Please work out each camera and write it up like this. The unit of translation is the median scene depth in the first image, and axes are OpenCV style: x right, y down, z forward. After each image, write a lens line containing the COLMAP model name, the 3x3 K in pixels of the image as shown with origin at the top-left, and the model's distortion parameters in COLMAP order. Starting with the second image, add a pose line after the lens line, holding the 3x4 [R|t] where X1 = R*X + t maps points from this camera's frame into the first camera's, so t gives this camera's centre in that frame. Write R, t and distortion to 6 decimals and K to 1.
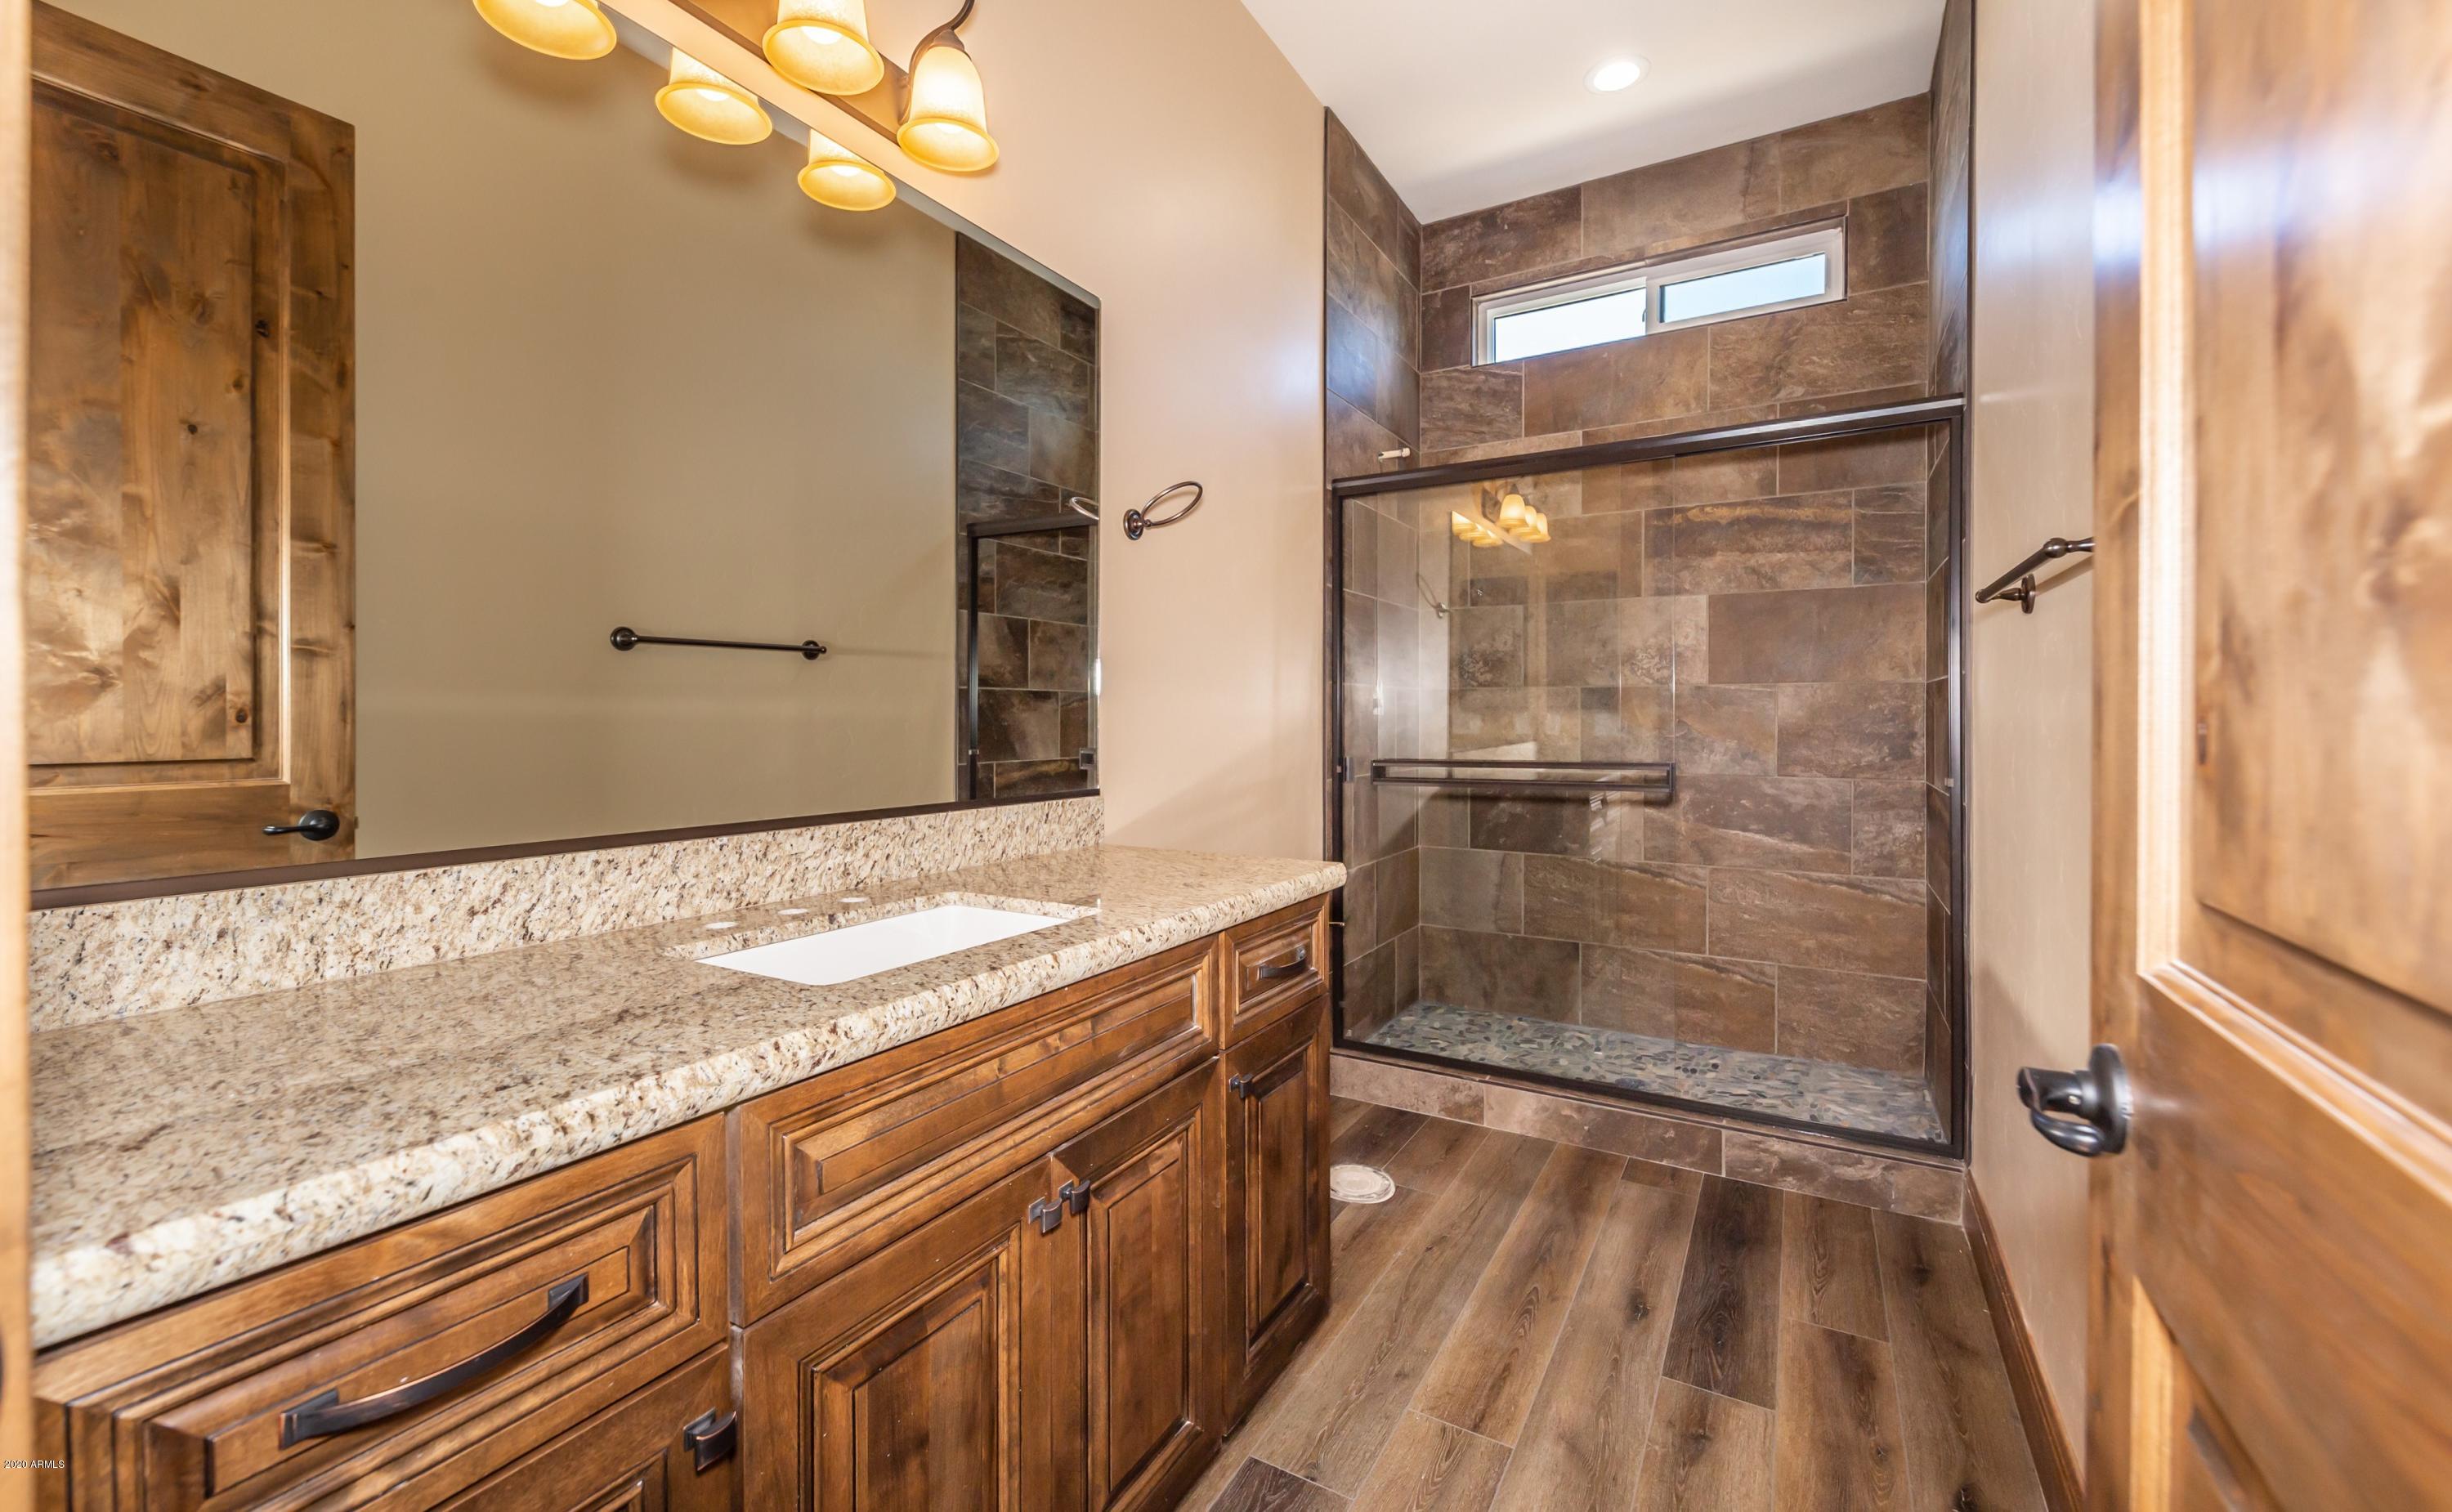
lens RADIAL K [[986.2, 0, 1229.9], [0, 986.2, 730.8], [0, 0, 1]] dist [0.001170, 0.000067]
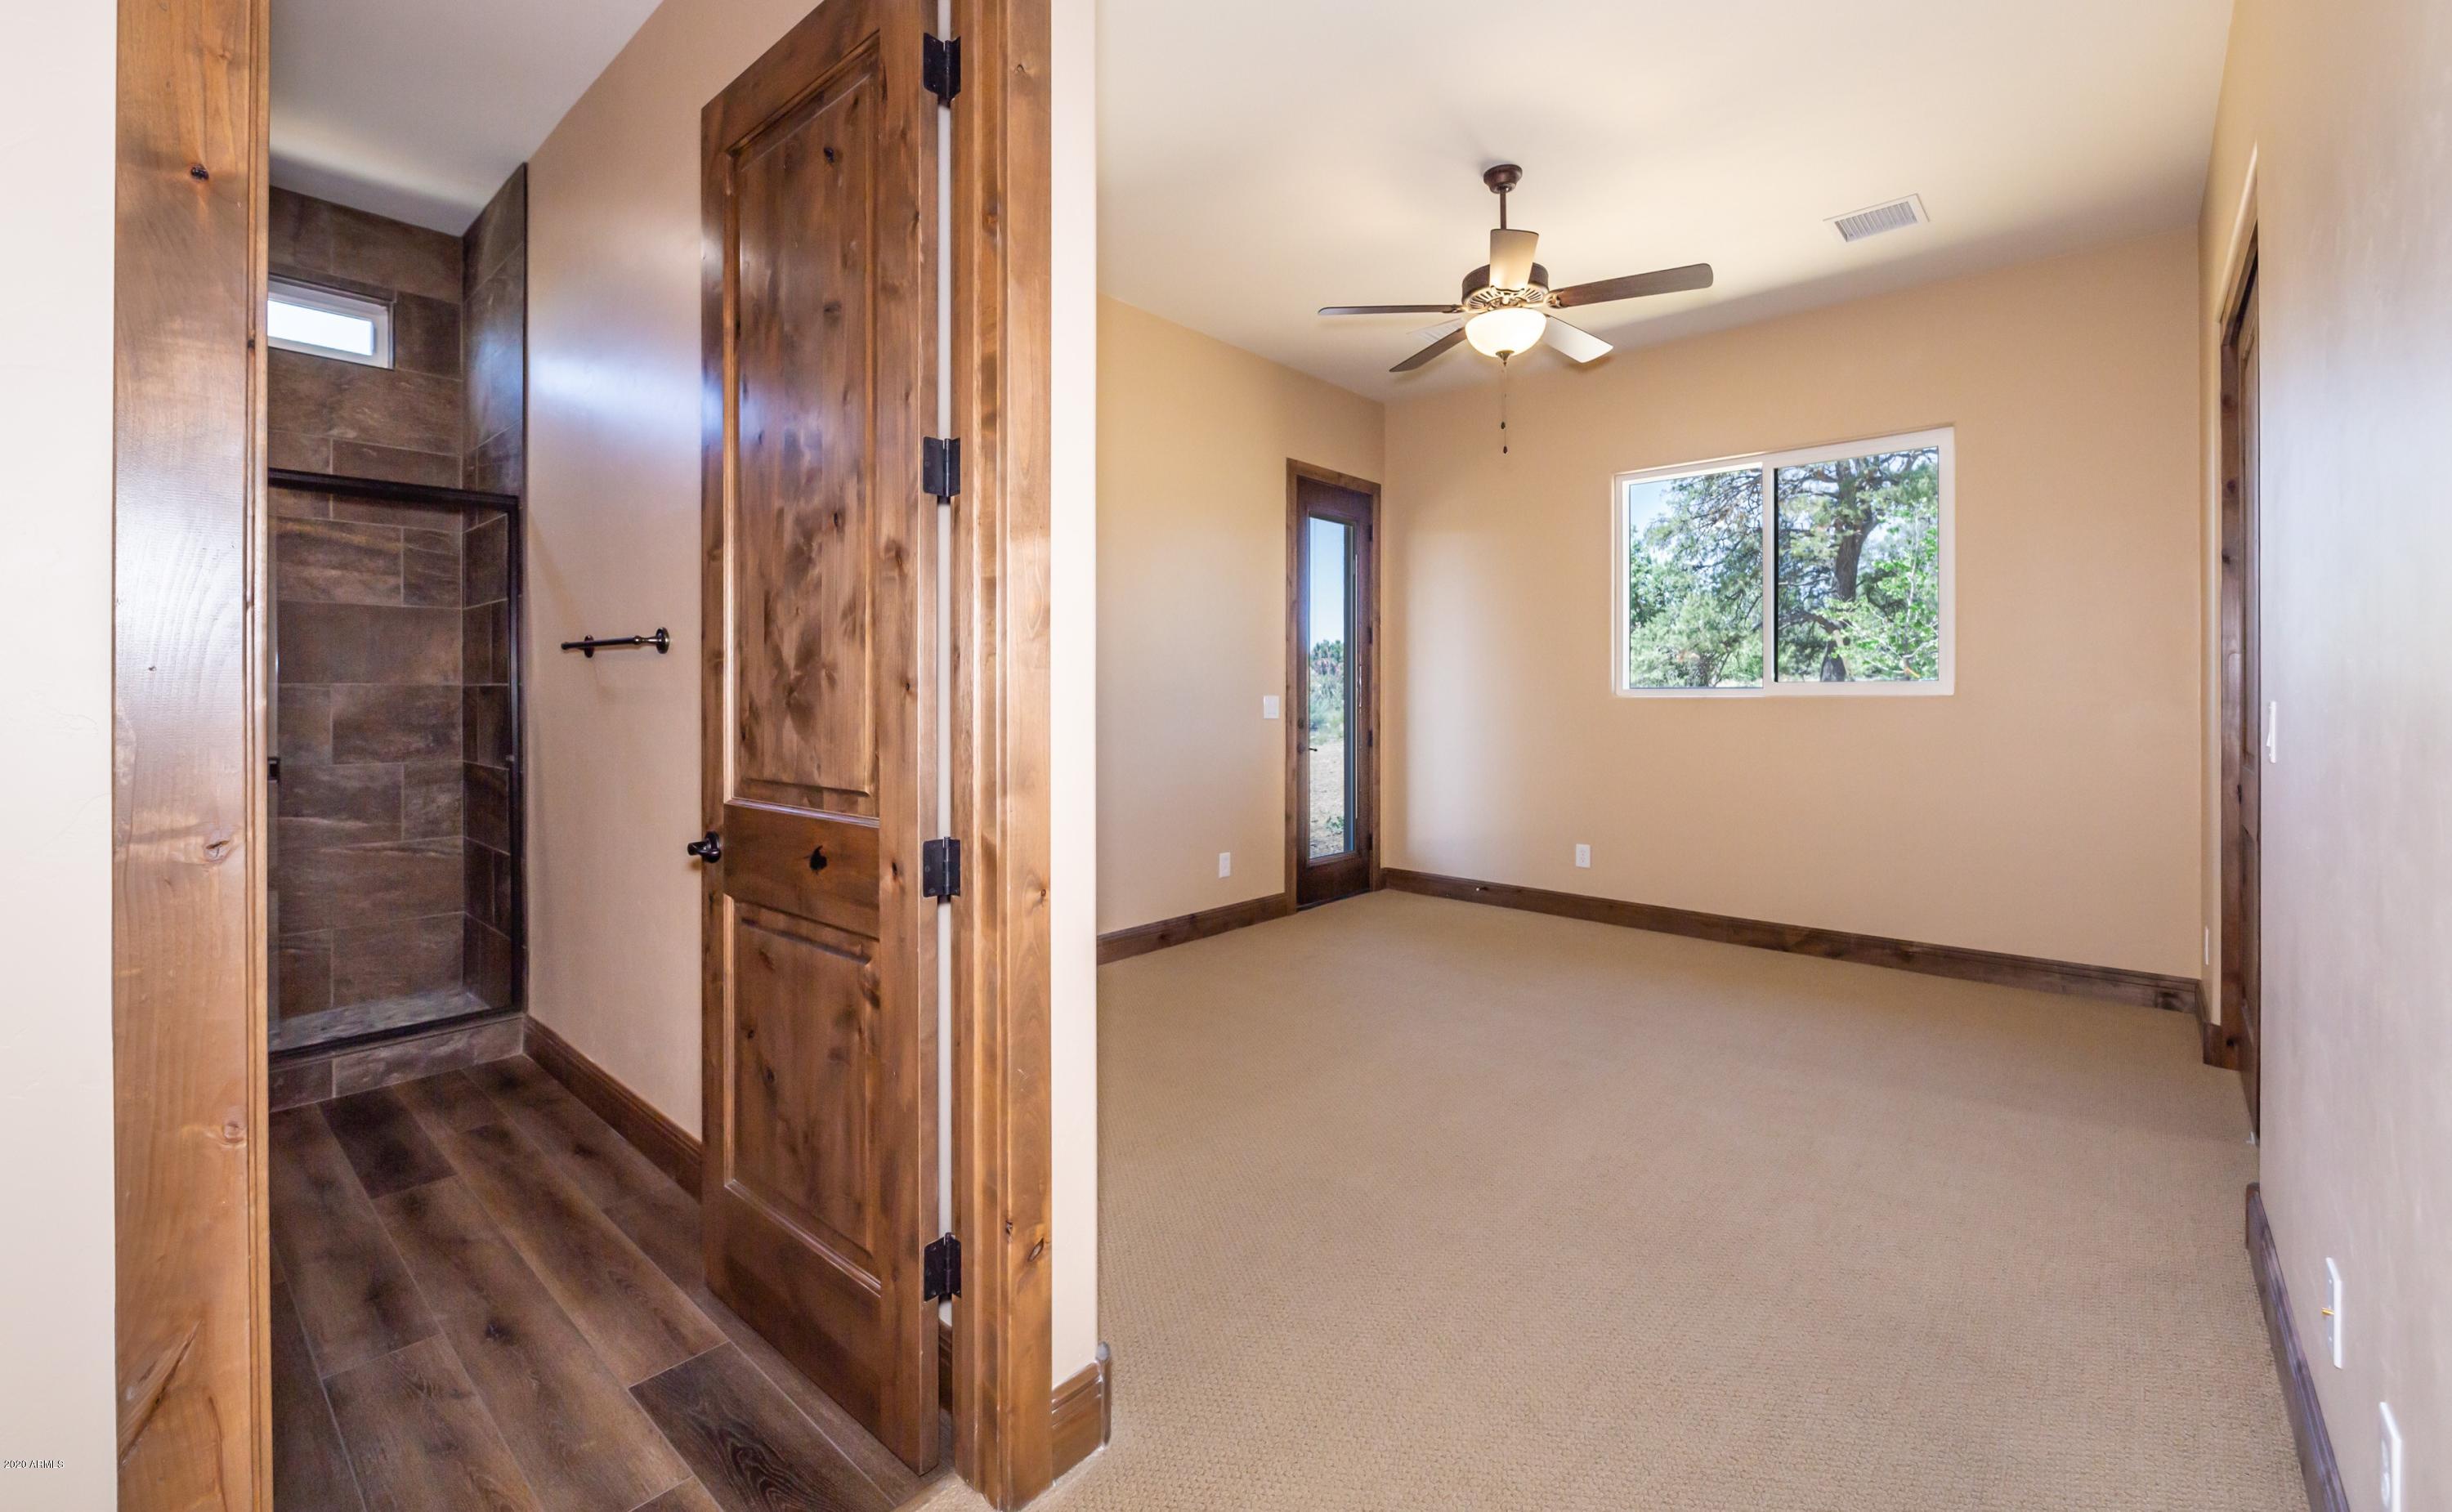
lens RADIAL K [[1017.8, 0, 1222.3], [0, 1017.8, 676.7], [0, 0, 1]] dist [0.000253, -0.000155]
pose [[0.204298, 0.017319, 0.978755, -0.403426], [0.014409, 0.999682, -0.020697, -0.016867], [-0.978803, 0.018332, 0.203984, -0.261131]]
